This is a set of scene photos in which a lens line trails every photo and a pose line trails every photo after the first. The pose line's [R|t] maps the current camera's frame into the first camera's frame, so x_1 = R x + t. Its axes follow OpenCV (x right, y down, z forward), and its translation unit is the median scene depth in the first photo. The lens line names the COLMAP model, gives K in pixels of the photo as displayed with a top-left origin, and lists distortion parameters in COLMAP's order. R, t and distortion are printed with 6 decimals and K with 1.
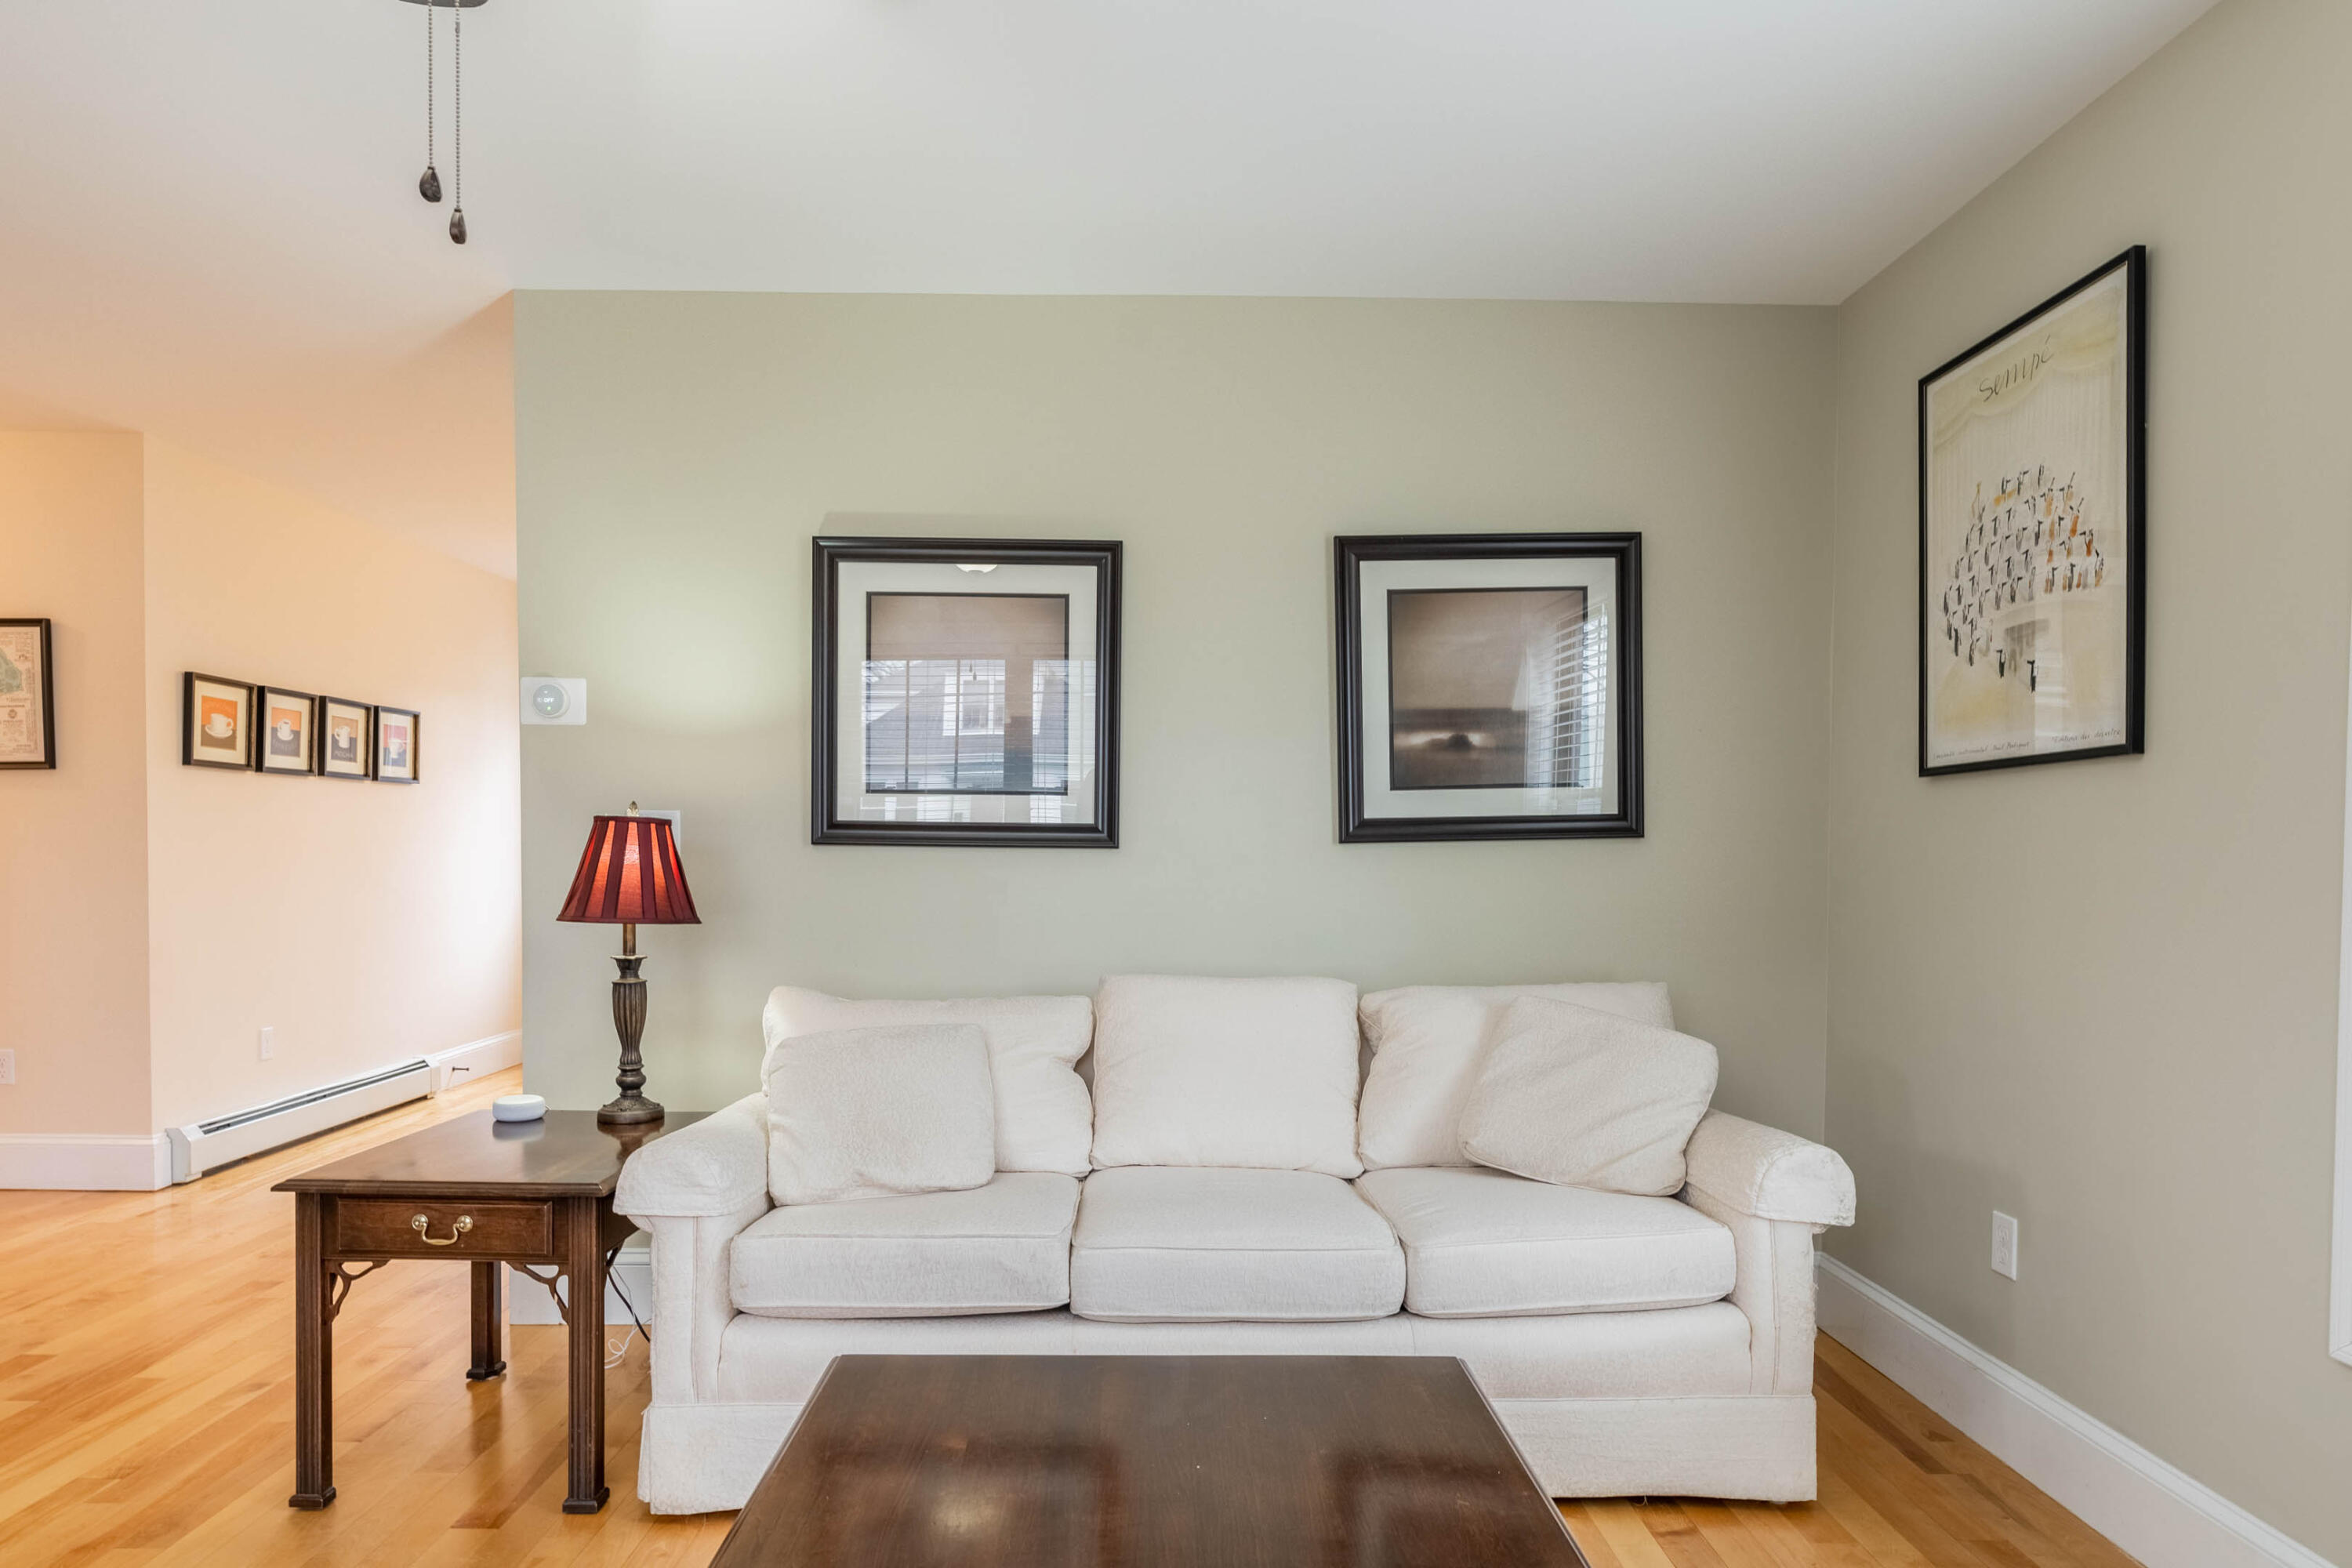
lens RADIAL K [[1374.6, 0, 1178.9], [0, 1374.6, 885.1], [0, 0, 1]] dist [-0.003905, 0.001196]
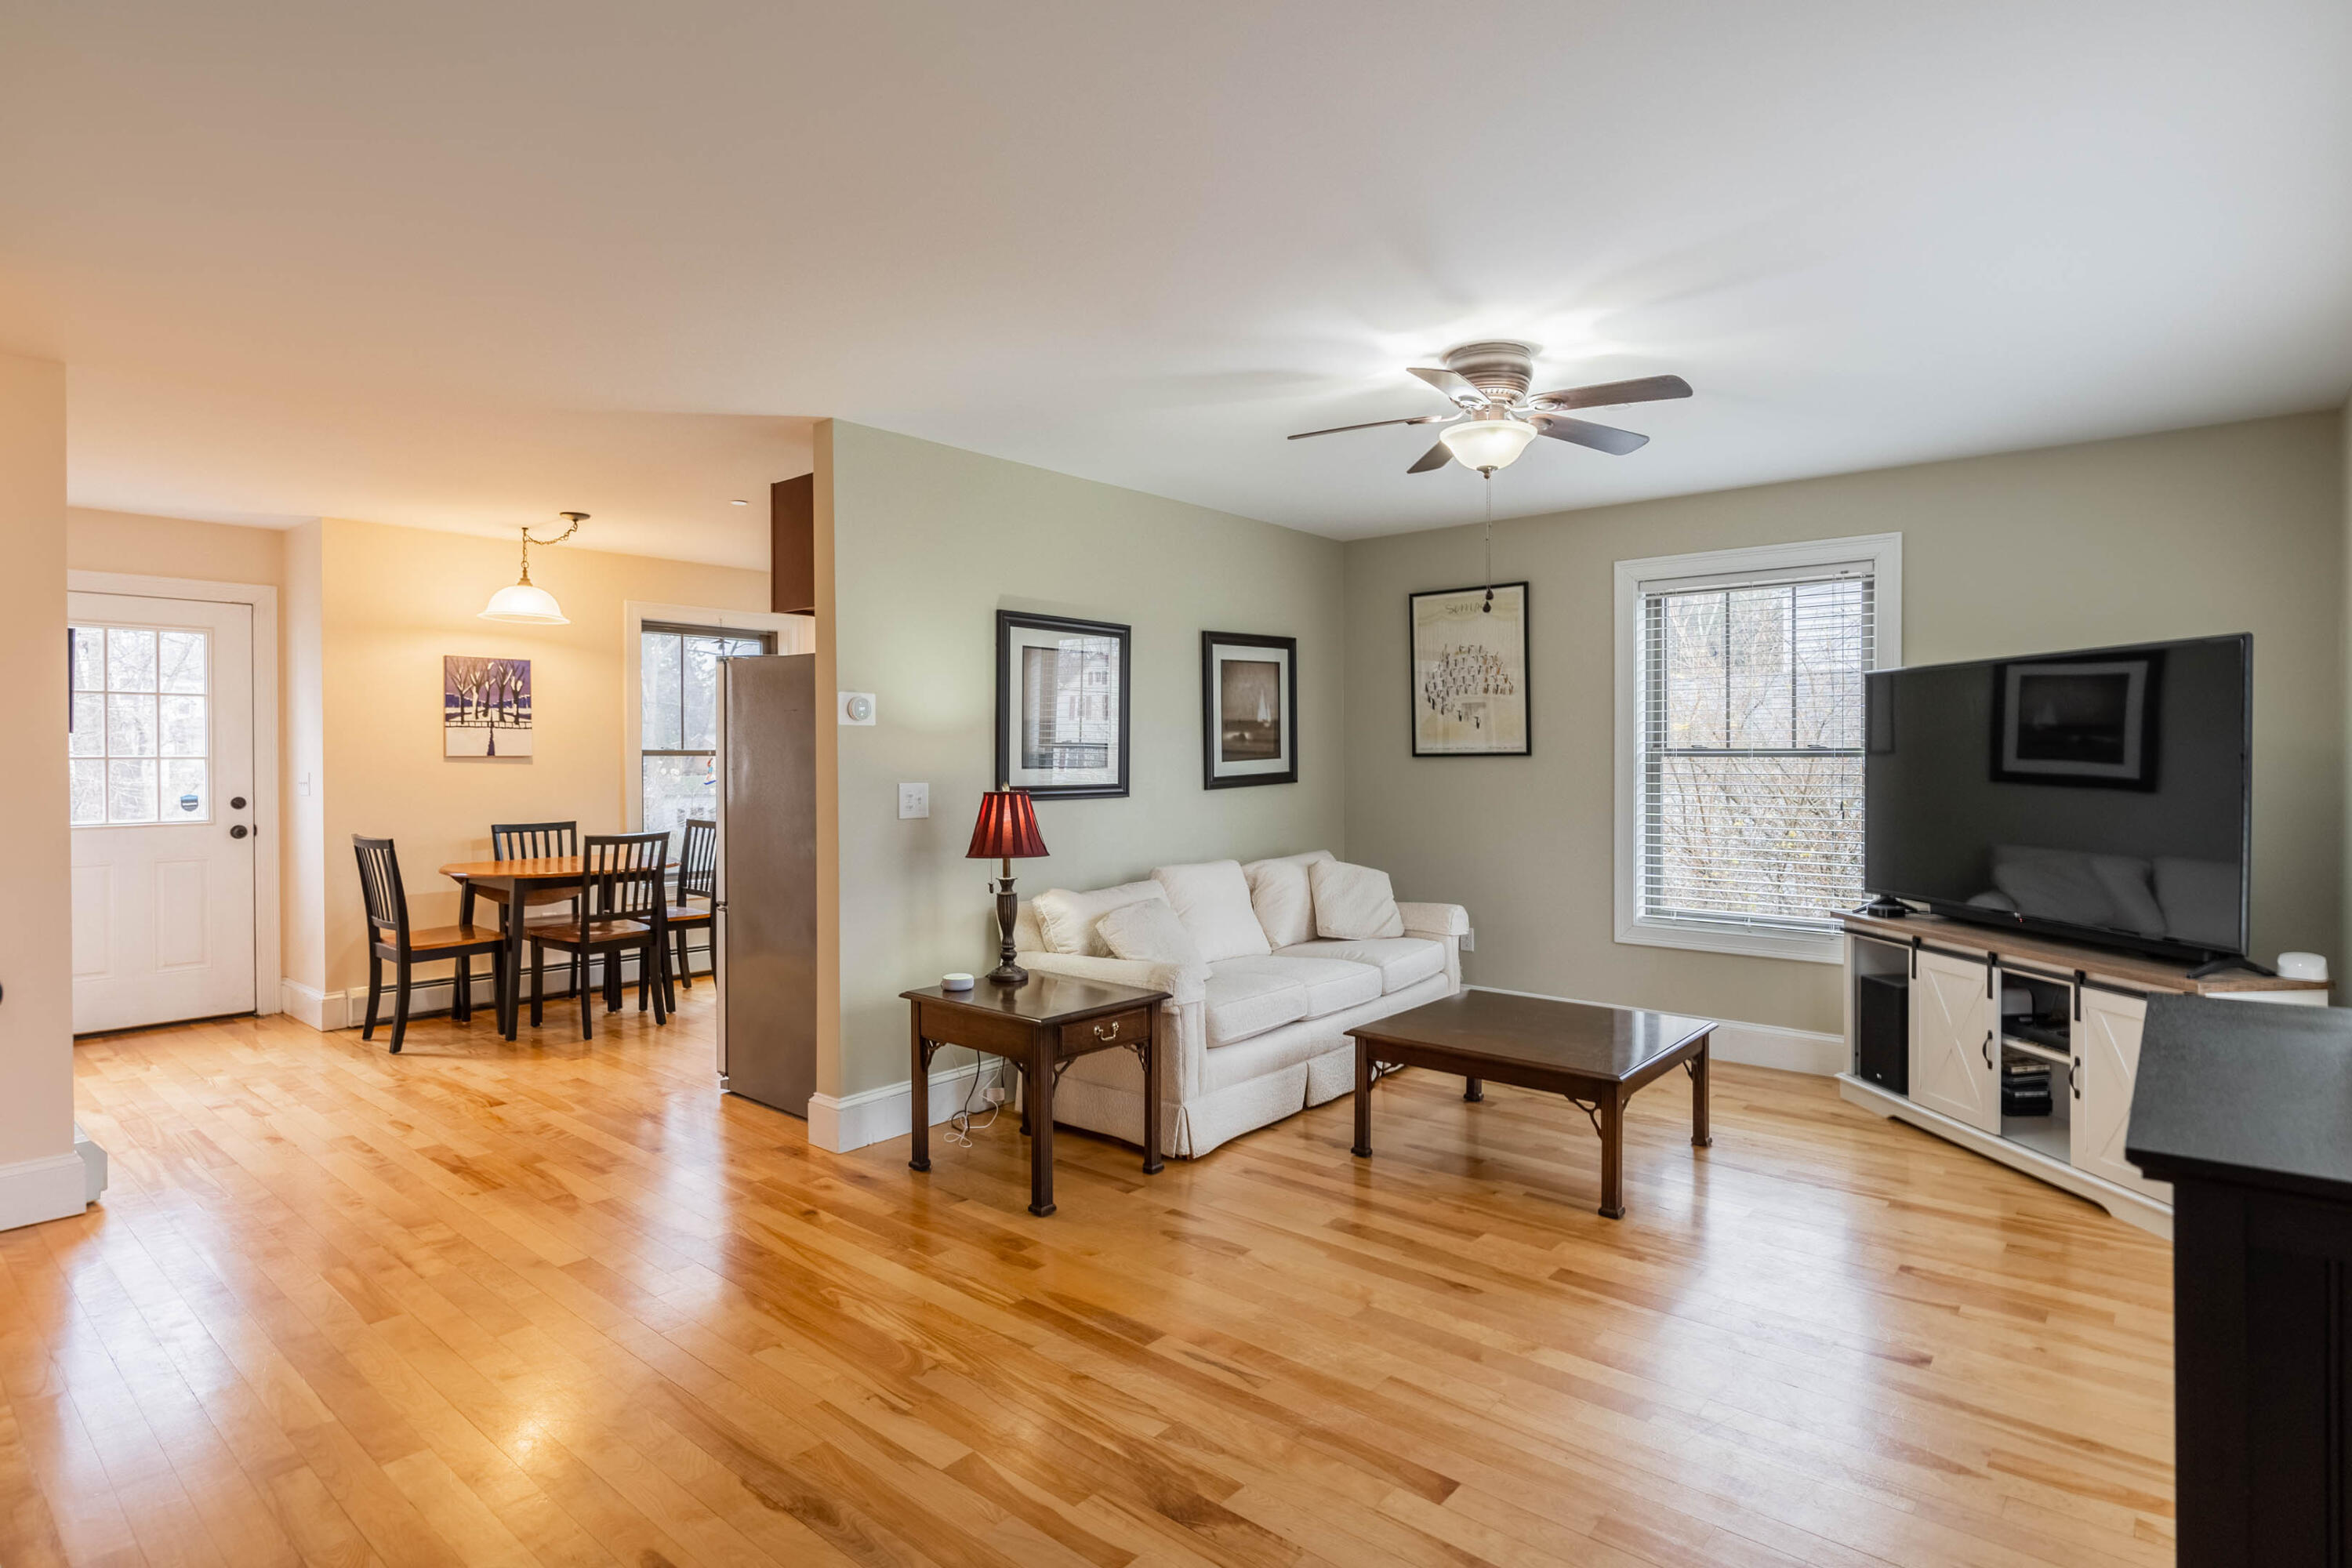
lens RADIAL K [[1202.1, 0, 1183.6], [0, 1202.1, 763.1], [0, 0, 1]] dist [0.005999, 0.000298]
pose [[0.655900, -0.015775, 0.754683, -1.274070], [0.023786, 0.999717, 0.000225, -0.075203], [-0.754473, 0.017804, 0.656090, -0.083116]]
